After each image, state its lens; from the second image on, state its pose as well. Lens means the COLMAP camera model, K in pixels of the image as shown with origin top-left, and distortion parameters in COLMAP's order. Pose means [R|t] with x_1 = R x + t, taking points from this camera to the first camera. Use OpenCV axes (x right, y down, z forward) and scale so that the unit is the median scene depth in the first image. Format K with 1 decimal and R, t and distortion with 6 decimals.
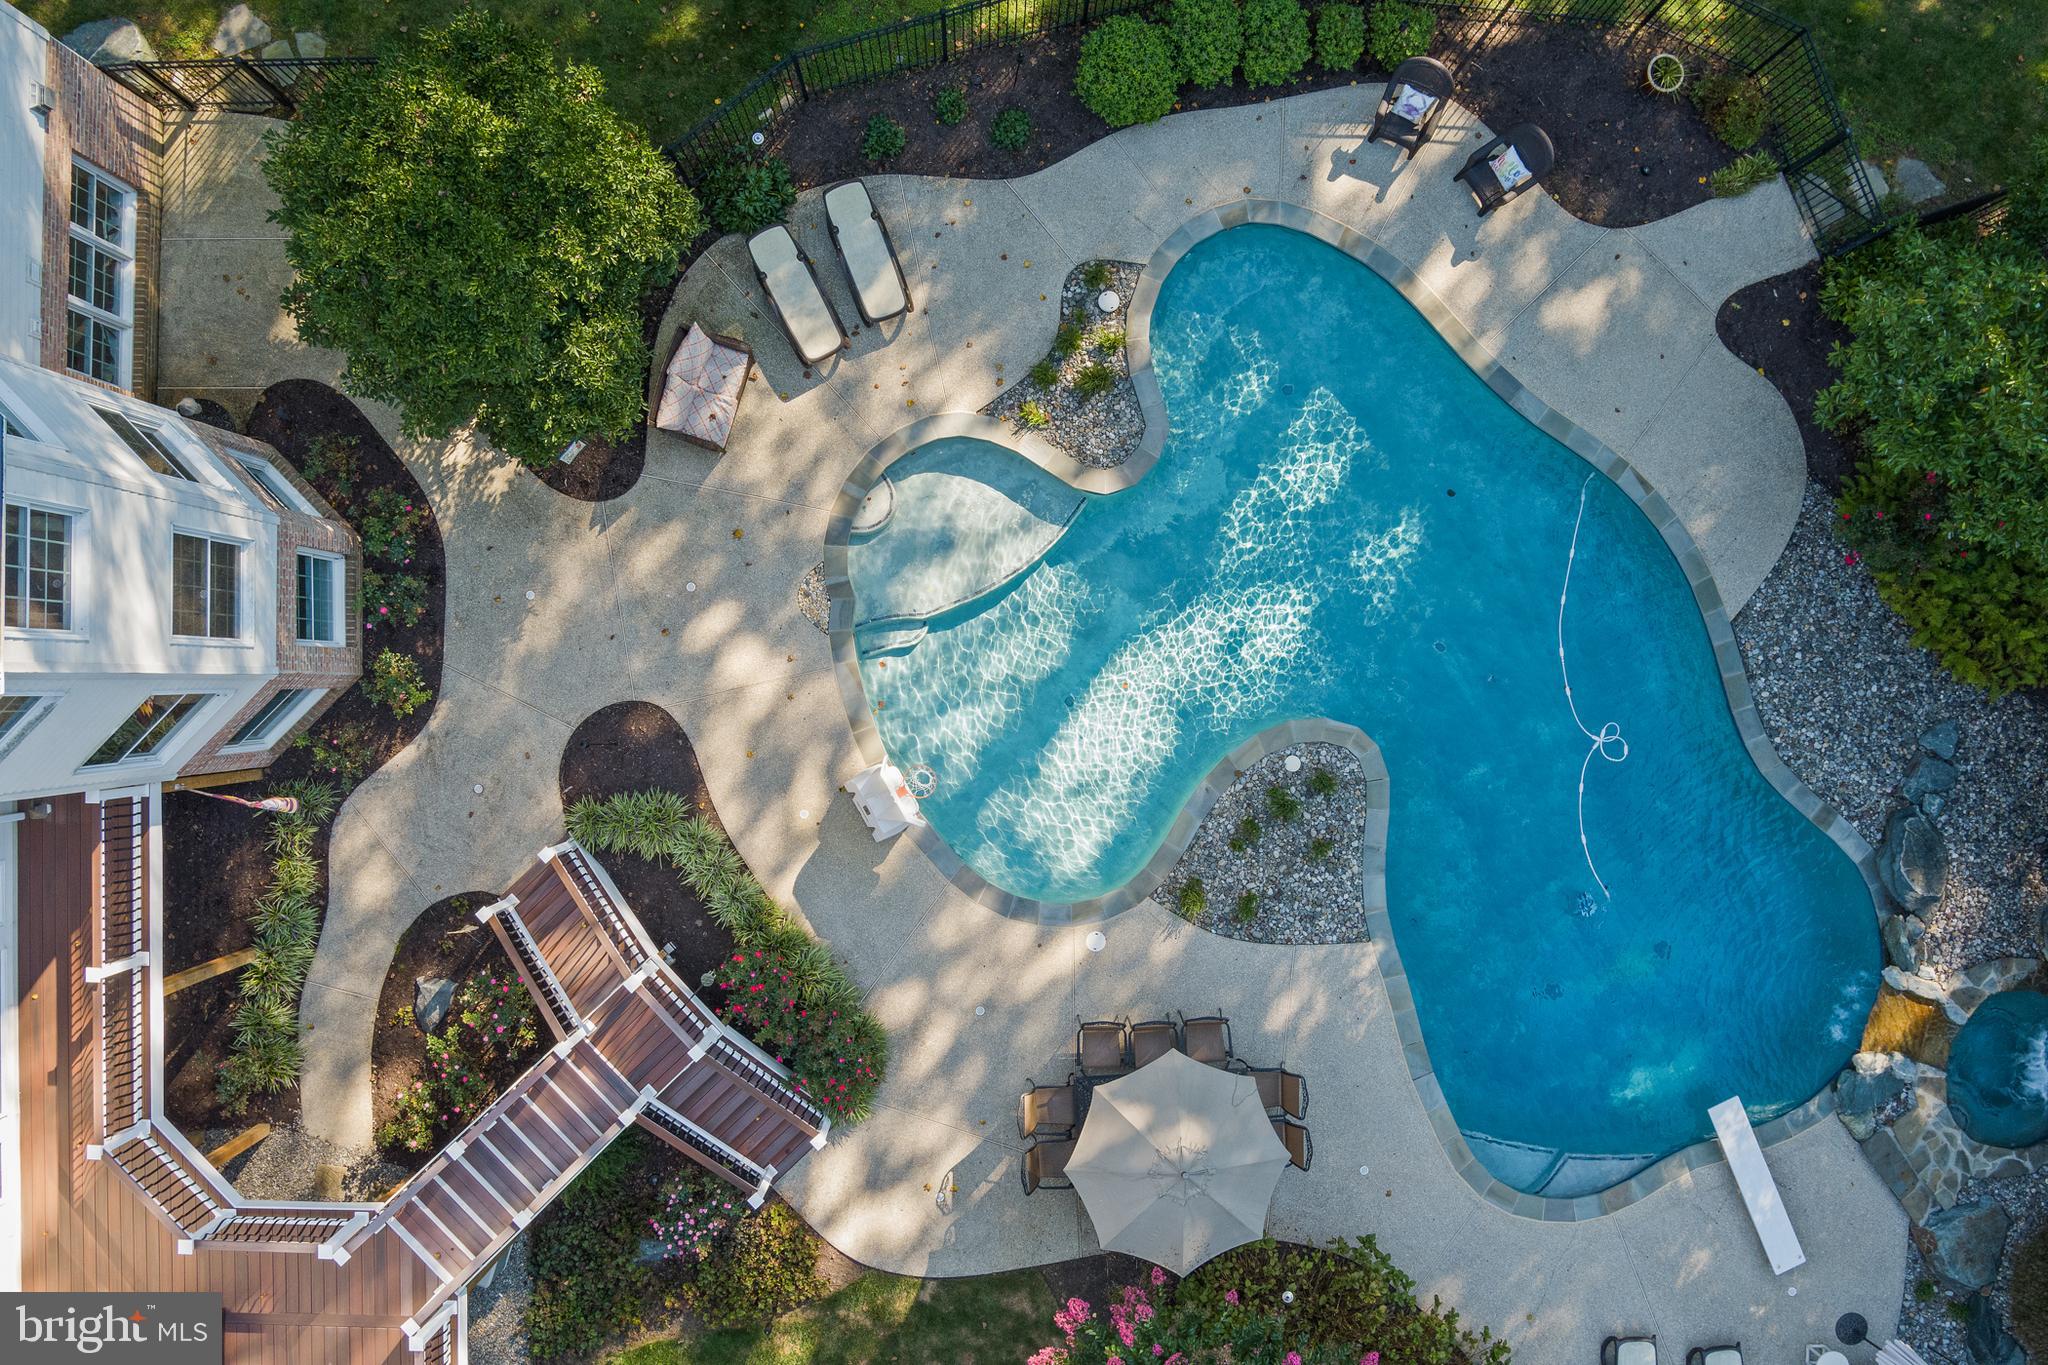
lens RADIAL K [[1467.3, 0, 1003.2], [0, 1467.3, 658.0], [0, 0, 1]] dist [-0.056976, 0.008225]
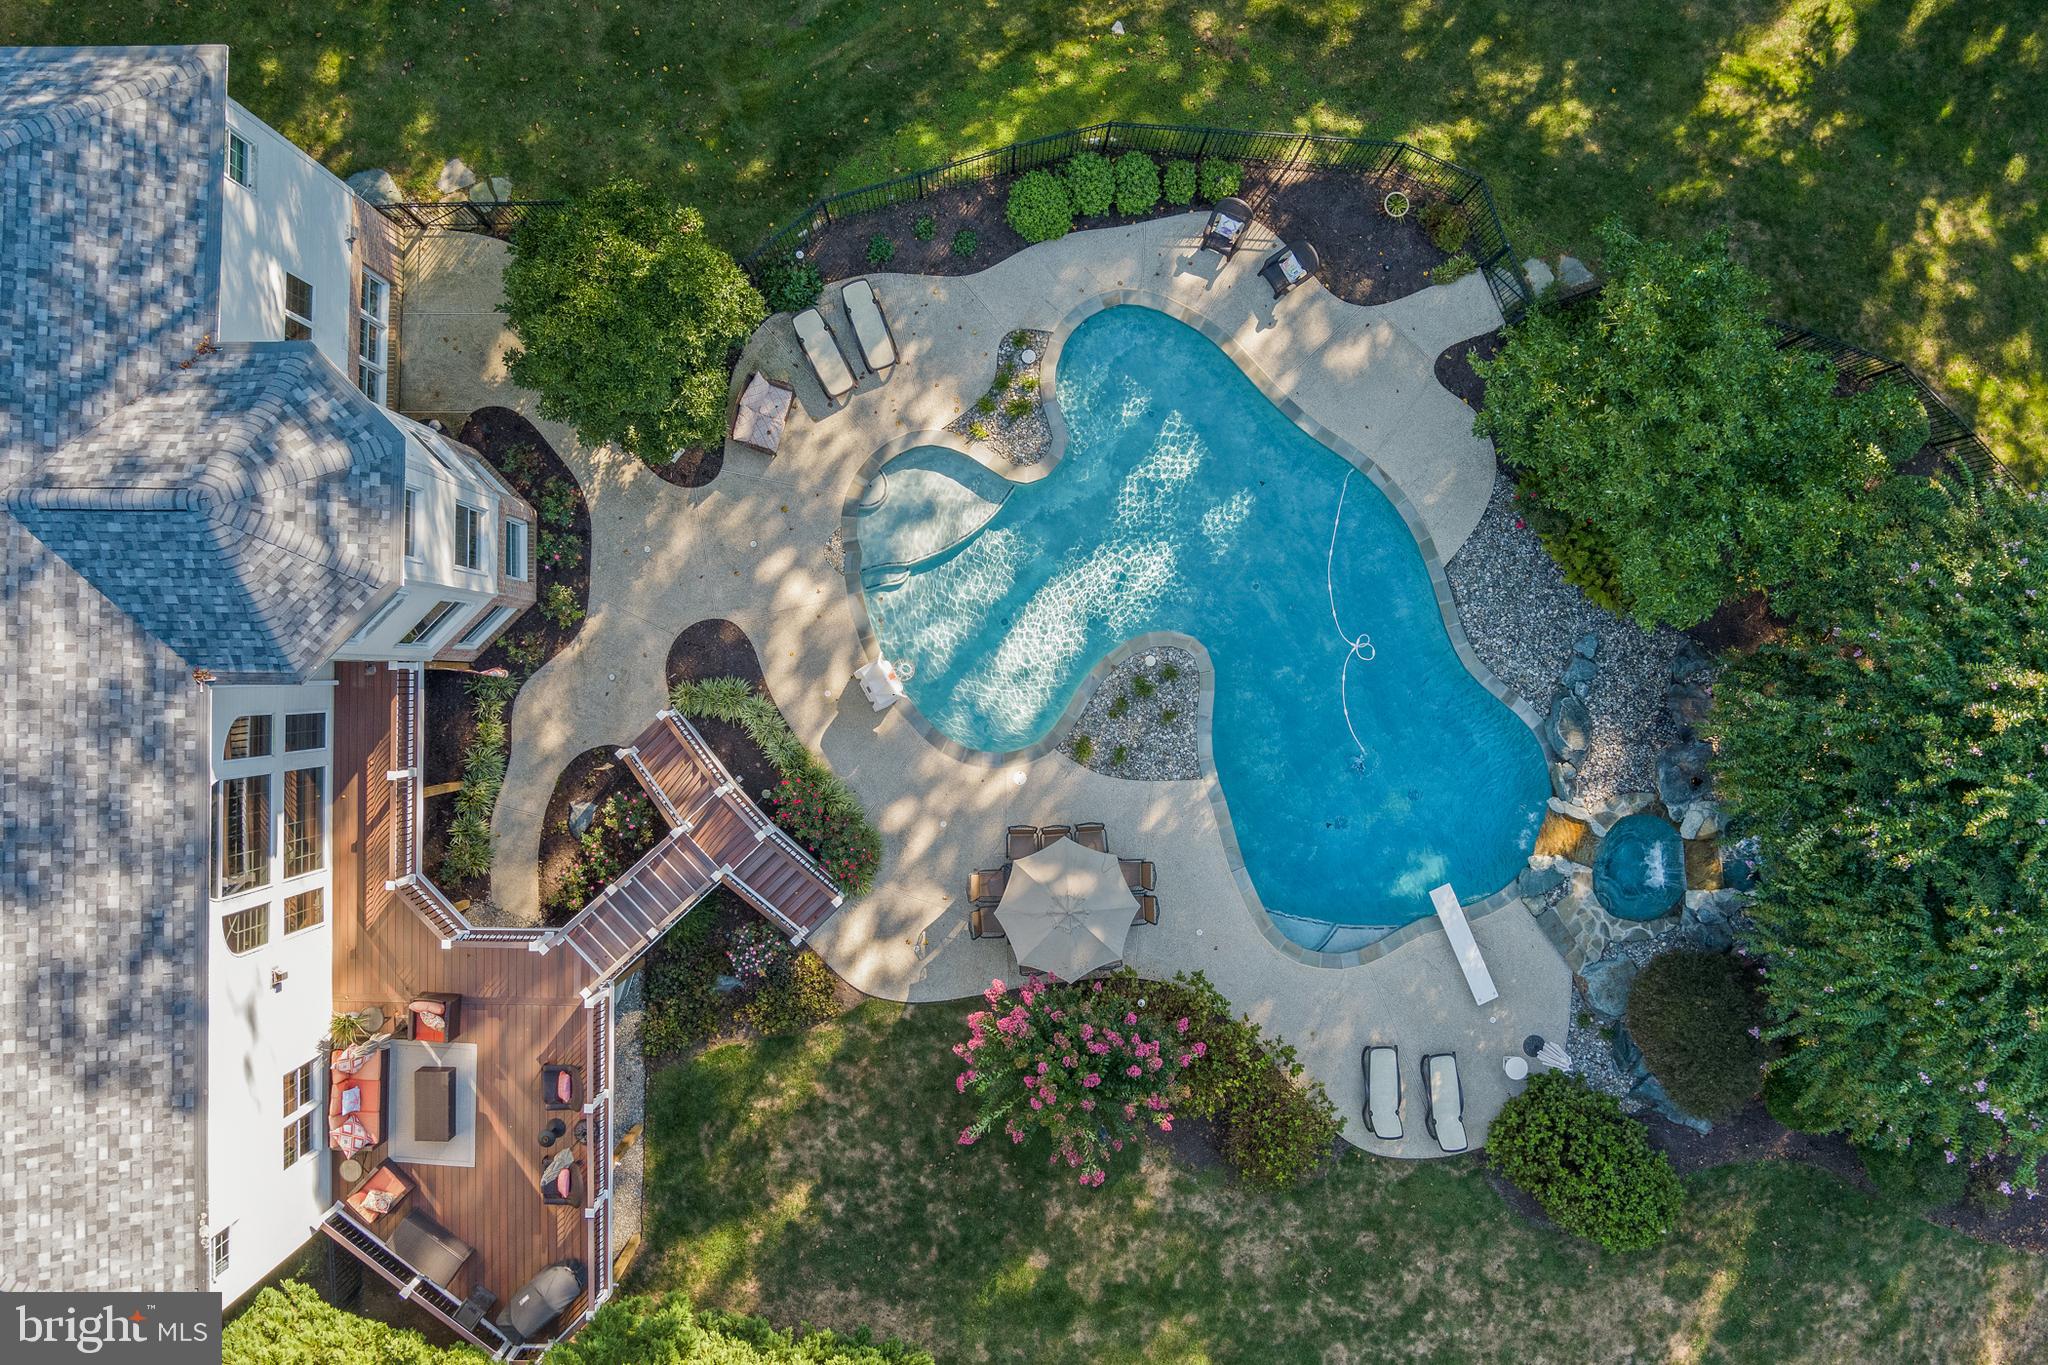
lens RADIAL K [[1672.6, 0, 1024.4], [0, 1672.6, 648.5], [0, 0, 1]] dist [-0.061824, 0.011858]
pose [[0.999997, 0.000685, -0.002212, 0.072284], [-0.000725, 0.999834, -0.018213, 0.092259], [0.002199, 0.018215, 0.999832, -0.736863]]
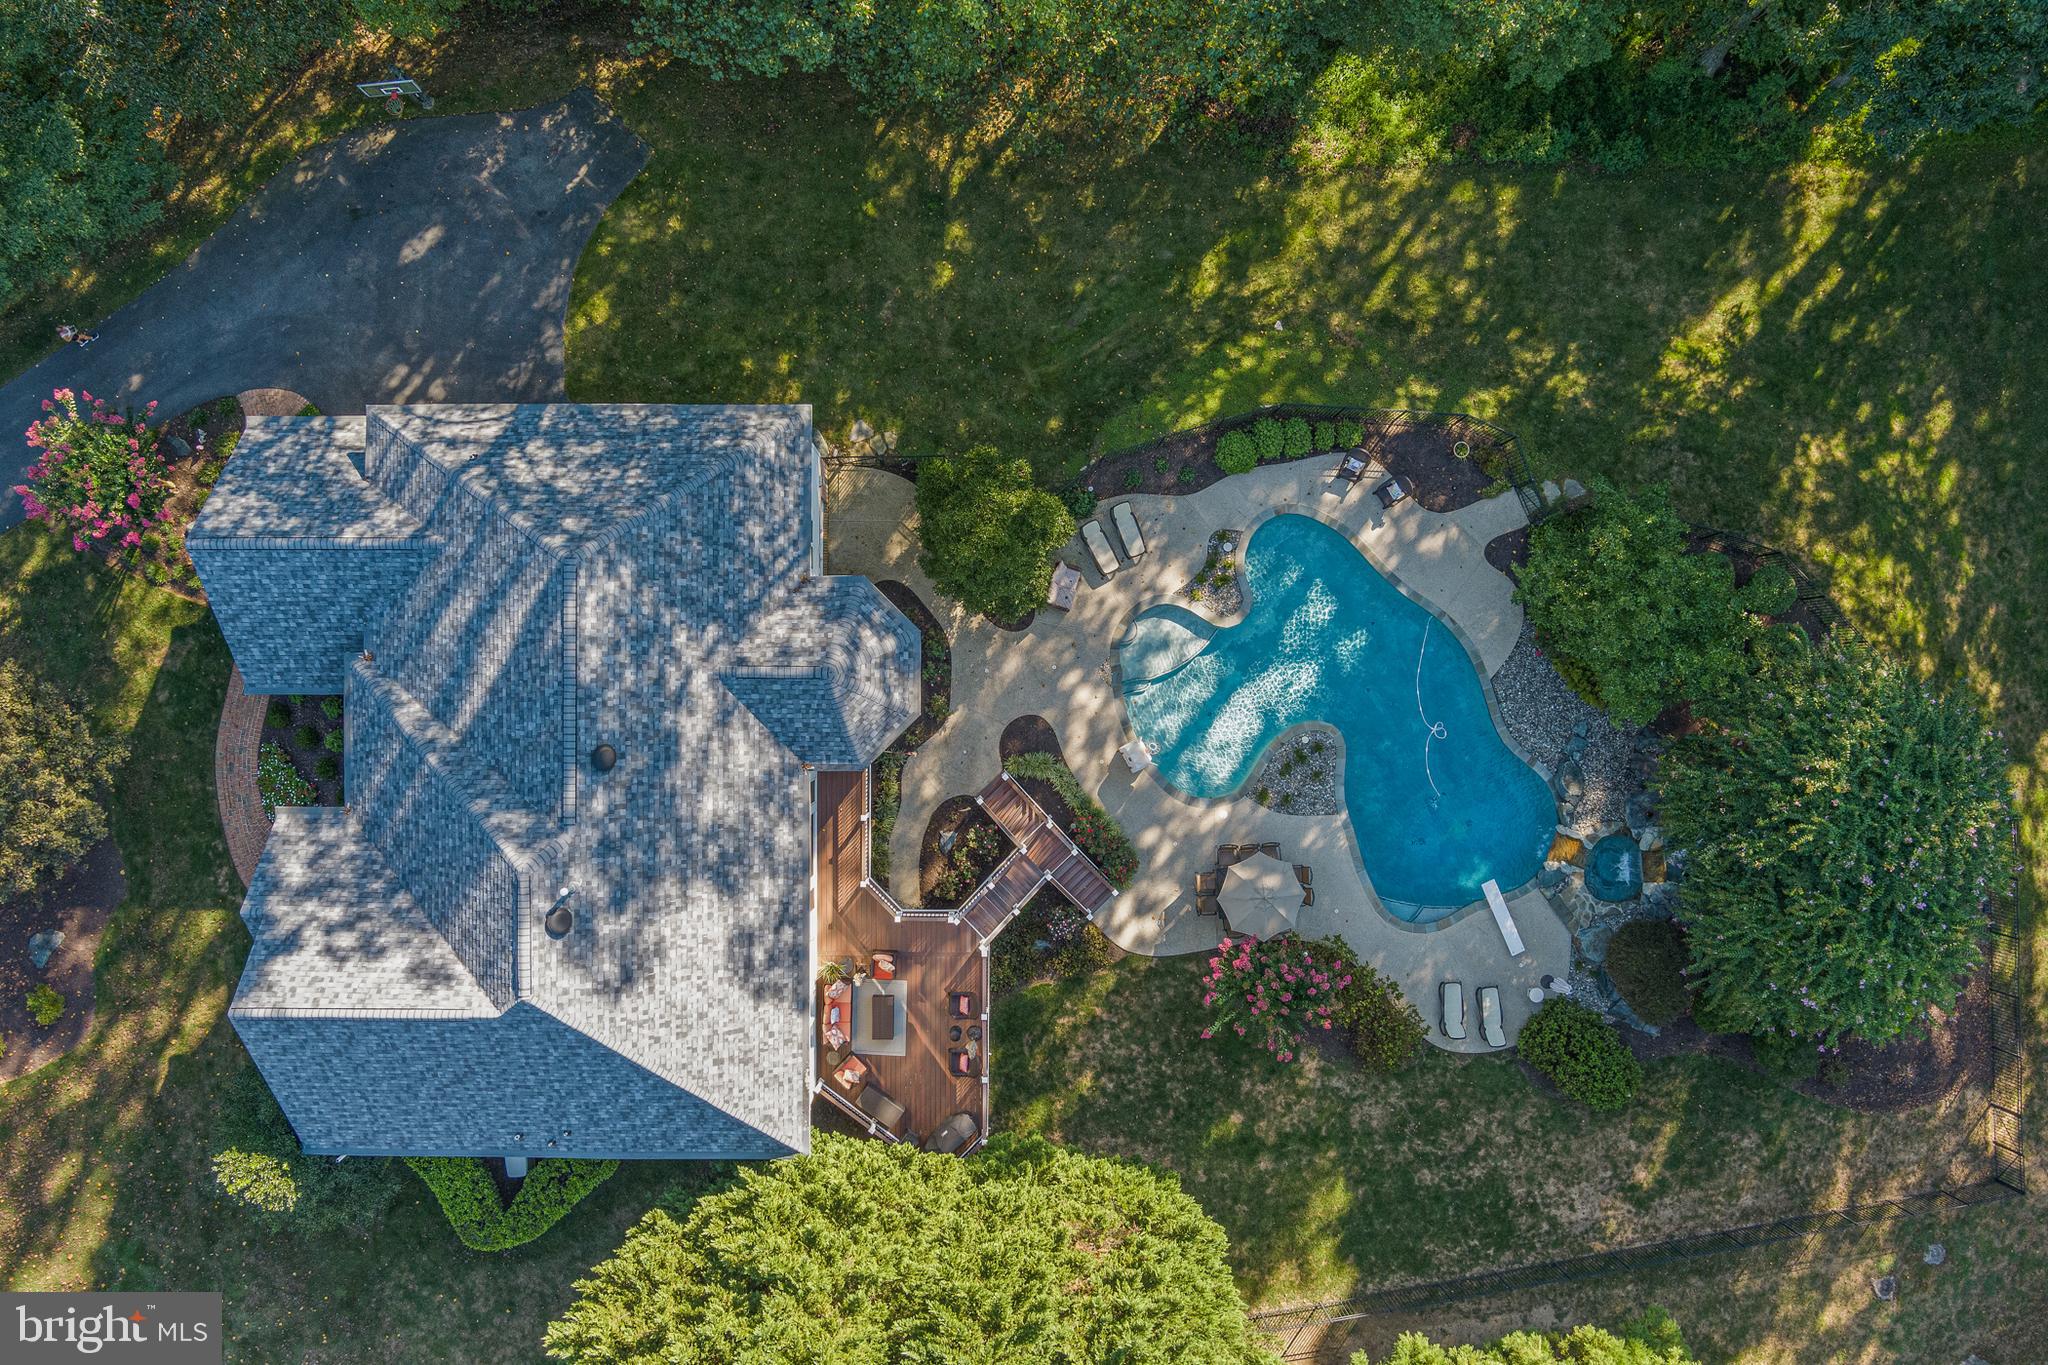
lens RADIAL K [[1672.6, 0, 1022.8], [0, 1672.6, 686.6], [0, 0, 1]] dist [-0.061824, 0.011858]
pose [[0.999992, -0.003672, 0.001676, -0.272037], [0.003670, 0.999993, 0.001052, -0.019055], [-0.001679, -0.001045, 0.999998, -1.746670]]
